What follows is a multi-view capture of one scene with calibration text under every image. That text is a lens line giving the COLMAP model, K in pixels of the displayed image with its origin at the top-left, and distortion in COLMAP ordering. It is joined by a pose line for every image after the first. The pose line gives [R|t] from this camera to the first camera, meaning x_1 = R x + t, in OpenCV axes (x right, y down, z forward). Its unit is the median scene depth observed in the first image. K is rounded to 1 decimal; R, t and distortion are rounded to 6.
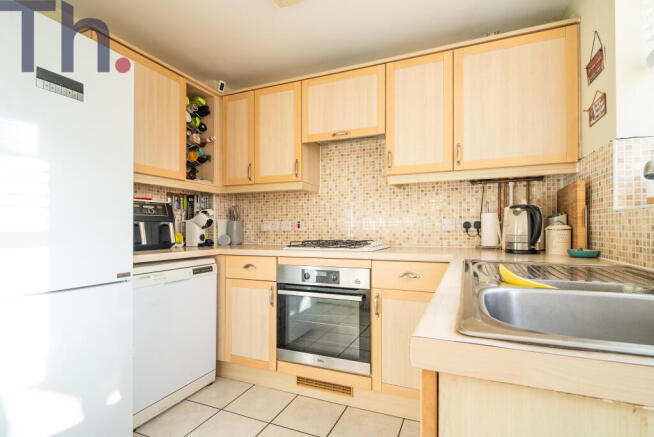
lens RADIAL K [[308.5, 0, 344.8], [0, 308.5, 228.4], [0, 0, 1]] dist [0.000280, -0.001537]
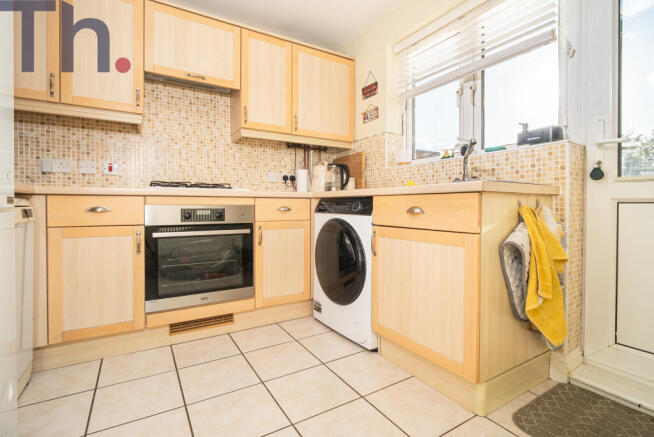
lens RADIAL K [[308.5, 0, 324.3], [0, 308.5, 212.5], [0, 0, 1]] dist [0.000280, -0.001537]
pose [[0.604606, -0.015983, 0.796364, -0.585906], [-0.003053, 0.999745, 0.022382, 0.112093], [-0.796519, -0.015964, 0.604403, 0.068739]]
